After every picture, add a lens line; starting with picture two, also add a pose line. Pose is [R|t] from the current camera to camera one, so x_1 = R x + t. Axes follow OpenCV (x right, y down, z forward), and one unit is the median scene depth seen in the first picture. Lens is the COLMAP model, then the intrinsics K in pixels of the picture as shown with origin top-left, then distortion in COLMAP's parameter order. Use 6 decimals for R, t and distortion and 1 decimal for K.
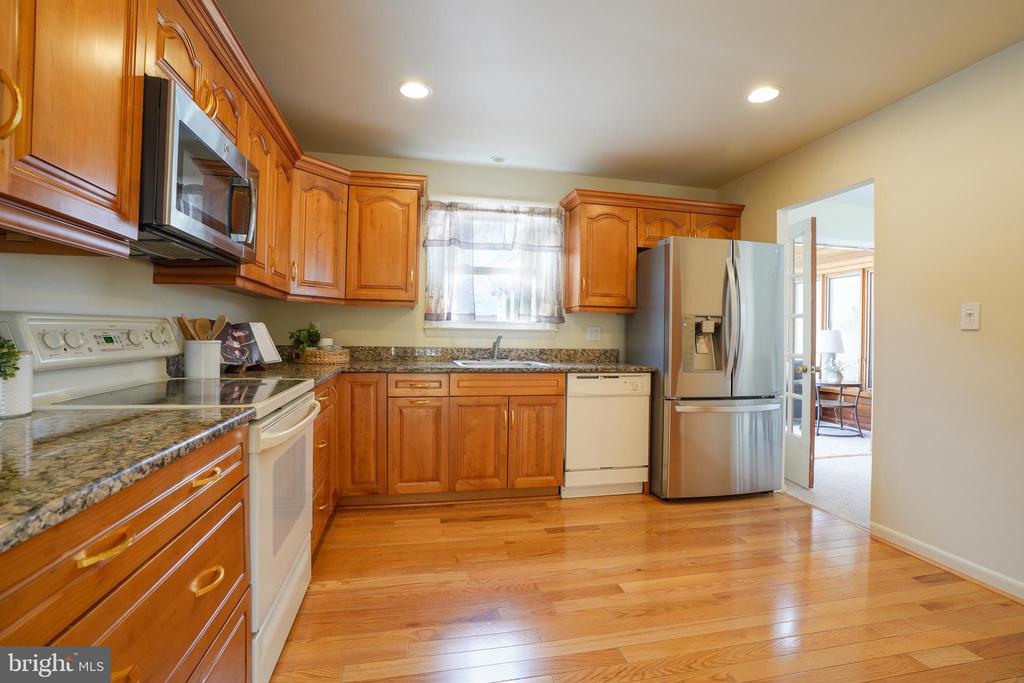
lens RADIAL K [[475.8, 0, 512.5], [0, 475.8, 340.1], [0, 0, 1]] dist [-0.050588, 0.009458]
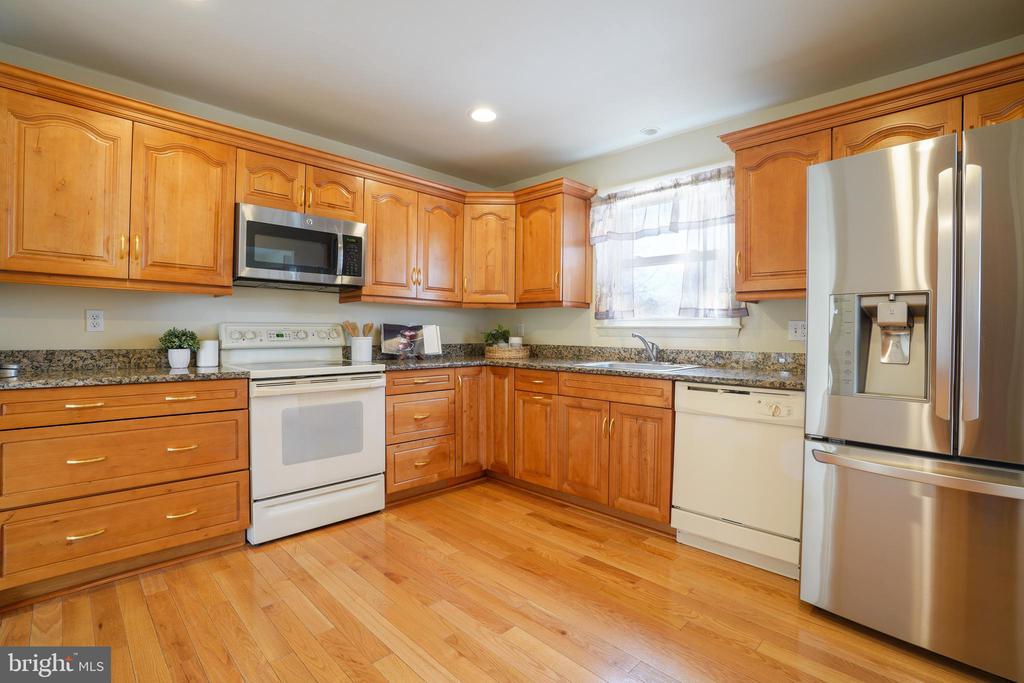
lens RADIAL K [[475.8, 0, 514.0], [0, 475.8, 337.7], [0, 0, 1]] dist [-0.050588, 0.009458]
pose [[0.549361, -0.001308, -0.835584, 0.621048], [-0.009752, 0.999921, -0.007976, 0.007101], [0.835528, 0.012531, 0.549304, 0.356979]]
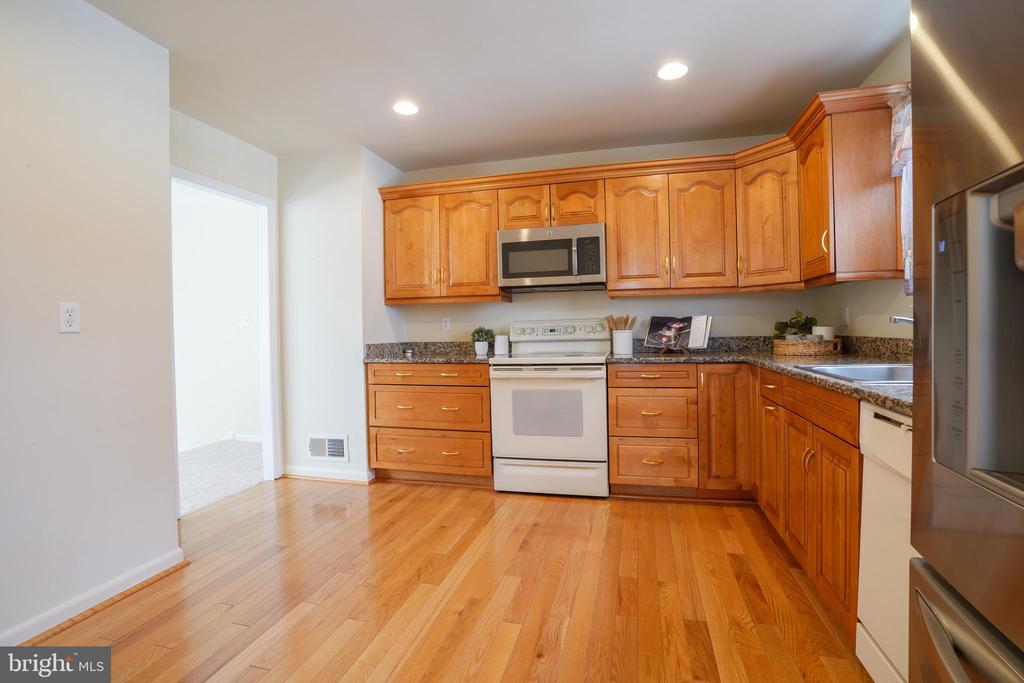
lens RADIAL K [[475.8, 0, 512.9], [0, 475.8, 337.0], [0, 0, 1]] dist [-0.050588, 0.009458]
pose [[-0.445413, 0.008283, -0.895287, 0.647109], [0.004490, 0.999965, 0.007018, 0.006569], [0.895314, -0.000894, -0.445435, 0.908220]]
